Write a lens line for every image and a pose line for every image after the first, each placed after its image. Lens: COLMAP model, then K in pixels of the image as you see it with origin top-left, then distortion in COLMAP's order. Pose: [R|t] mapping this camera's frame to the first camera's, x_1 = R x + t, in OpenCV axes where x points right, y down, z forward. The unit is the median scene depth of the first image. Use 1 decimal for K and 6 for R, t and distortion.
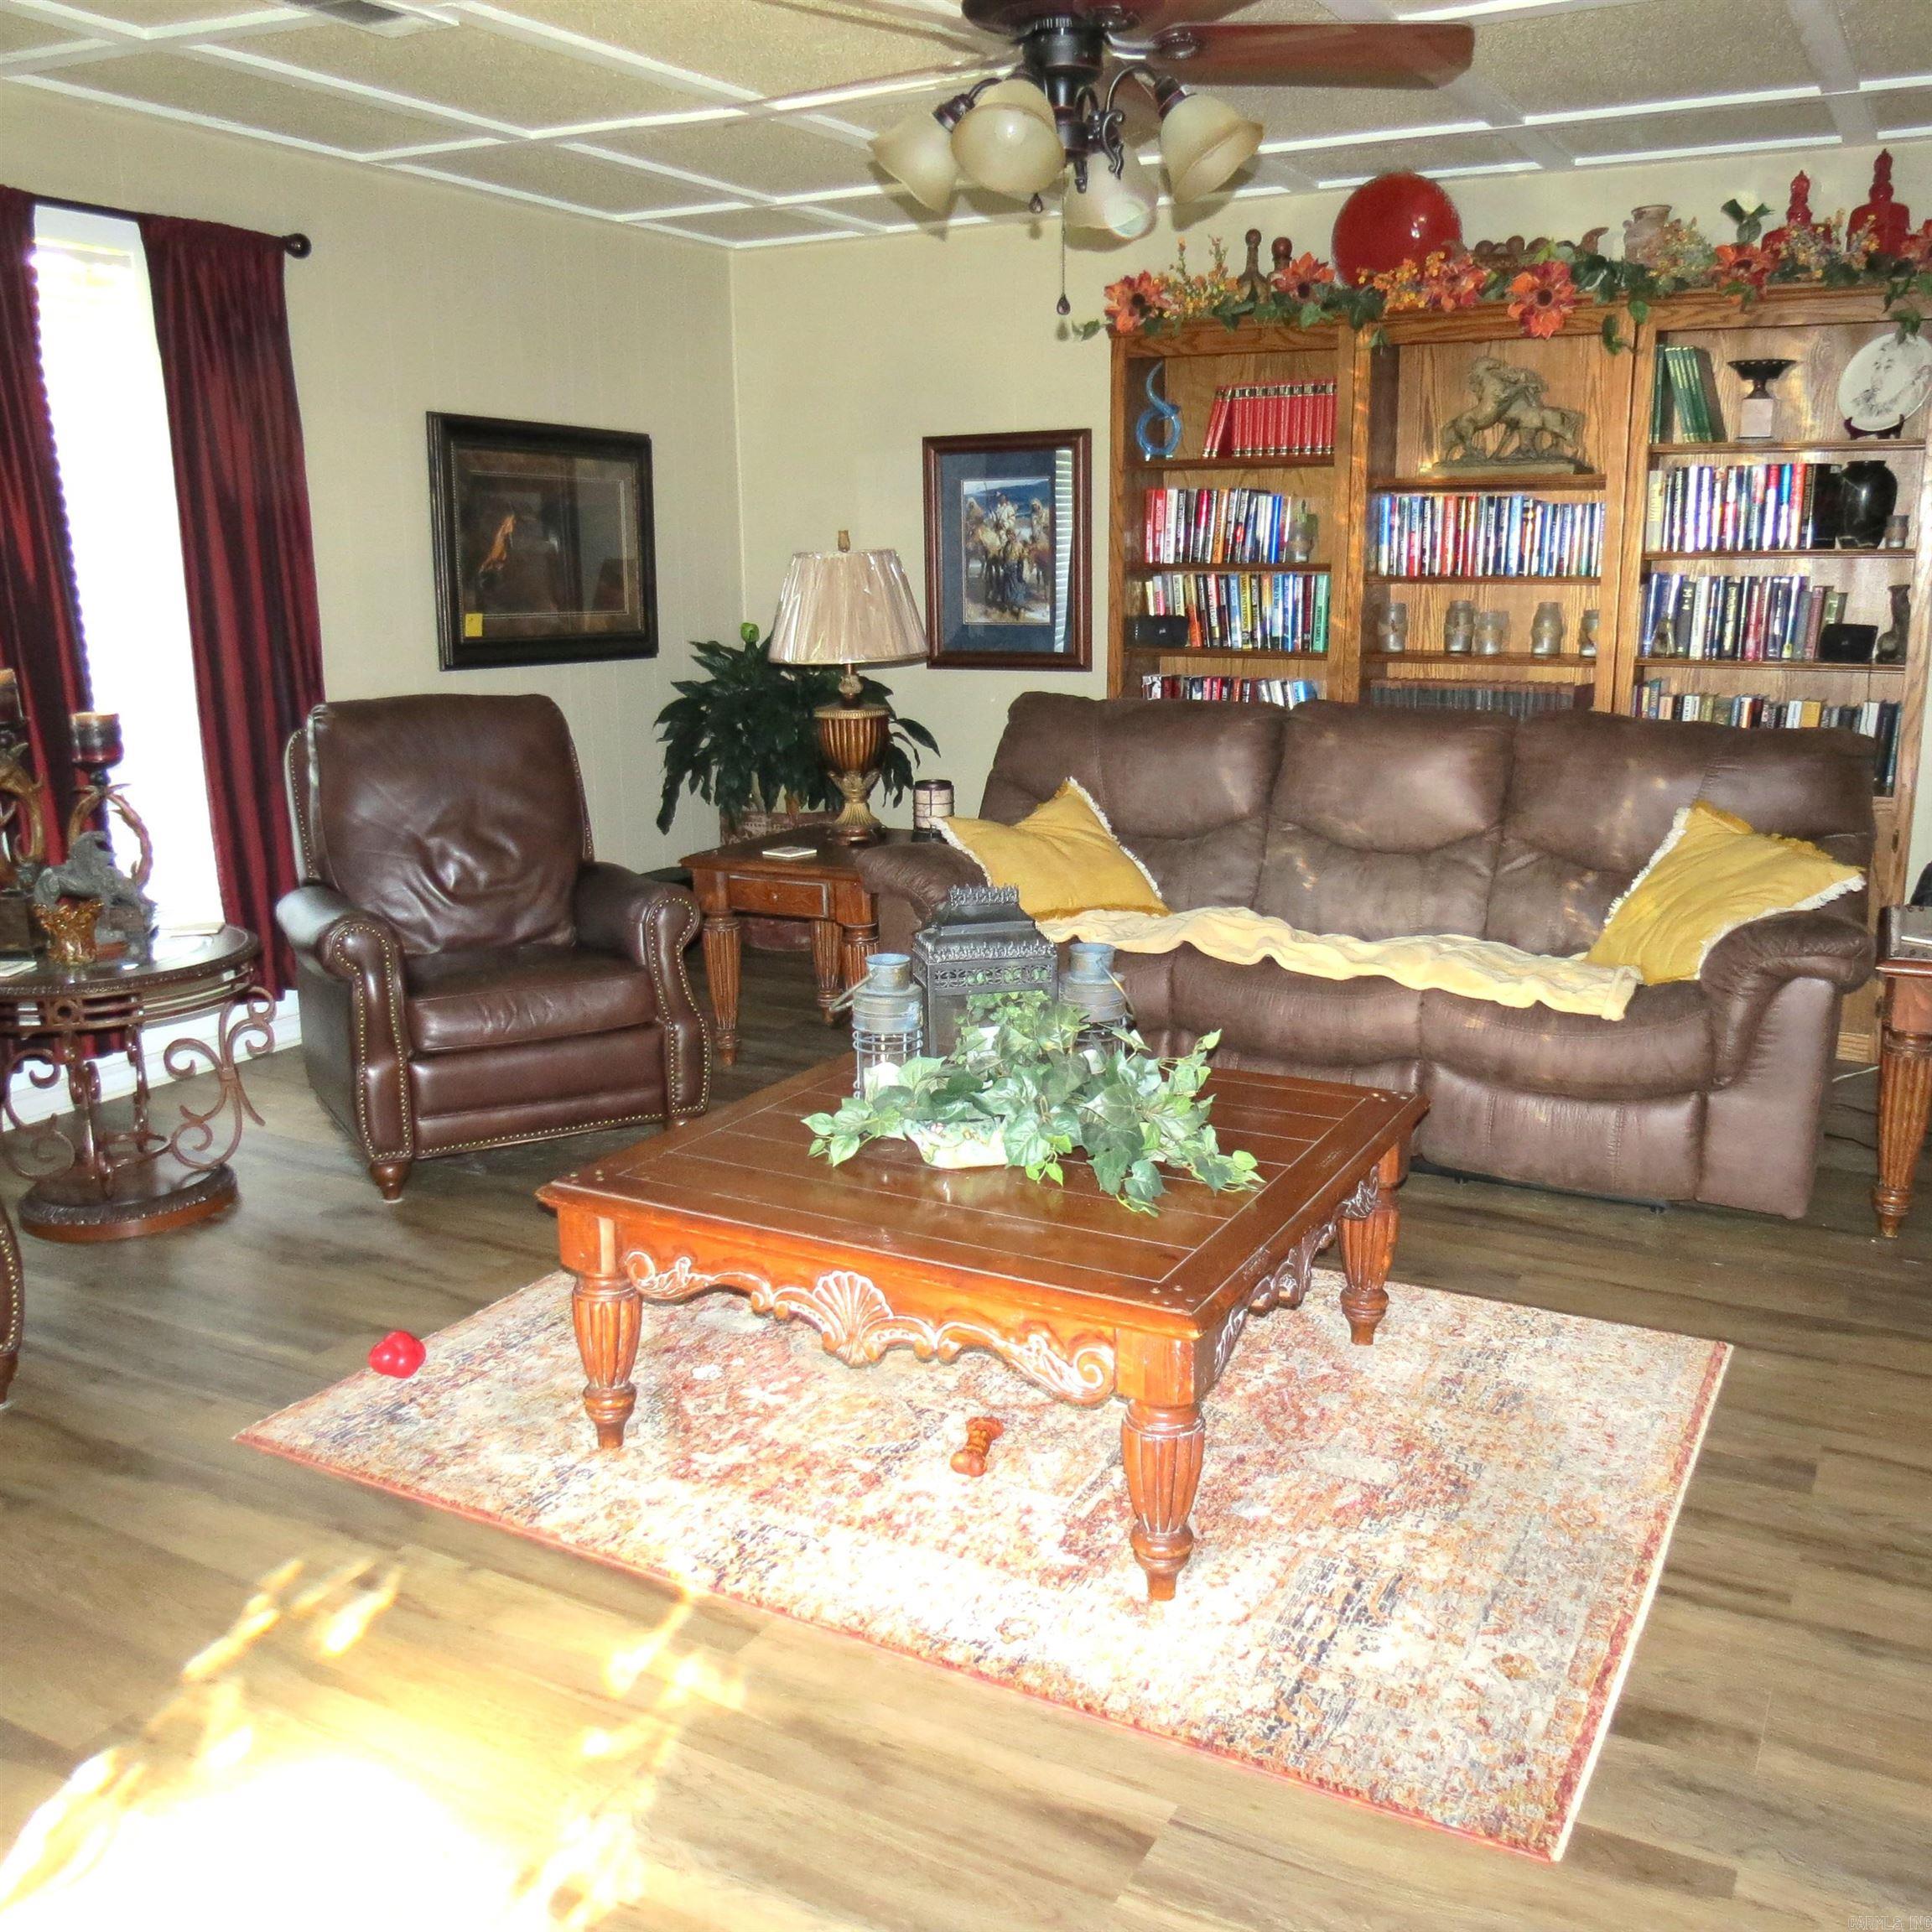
lens RADIAL K [[1800.8, 0, 966.0], [0, 1800.8, 966.0], [0, 0, 1]] dist [-0.071882, 0.003709]
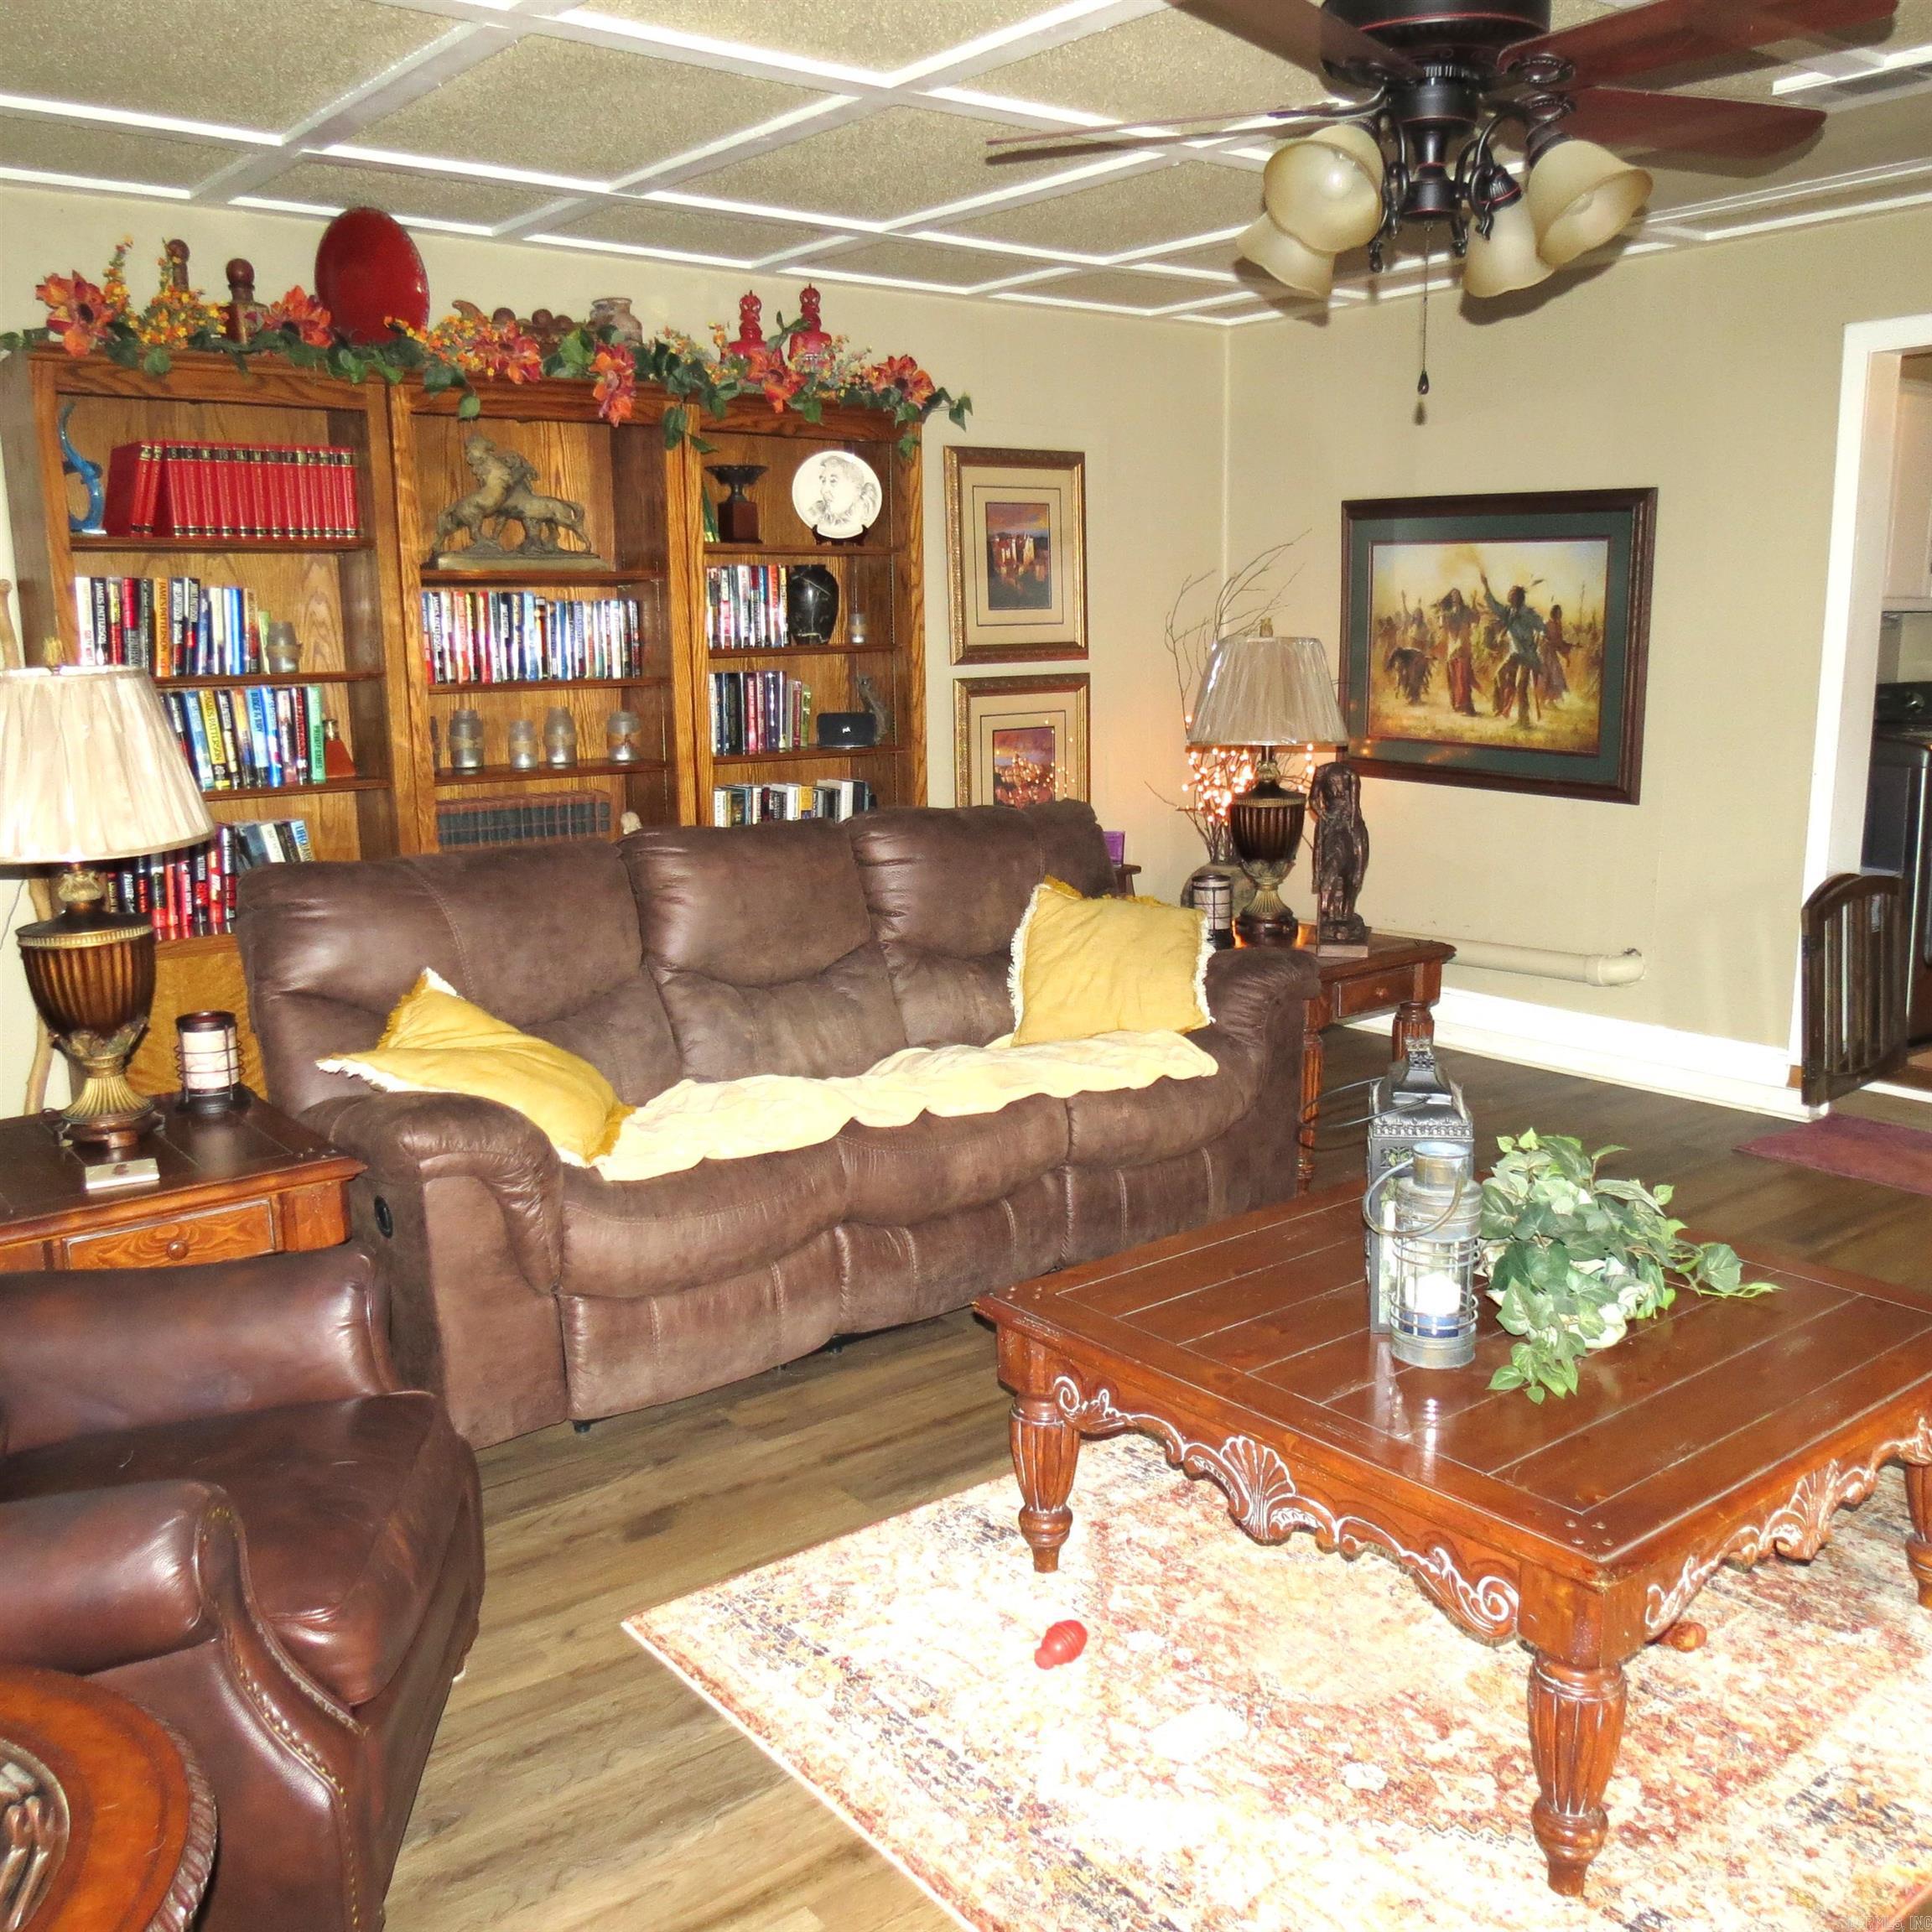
lens RADIAL K [[1800.8, 0, 966.0], [0, 1800.8, 966.0], [0, 0, 1]] dist [-0.071882, 0.003709]
pose [[0.403621, -0.158379, 0.901114, -0.451609], [0.208532, 0.974905, 0.077945, -0.103275], [-0.890845, 0.156451, 0.426519, 0.442380]]
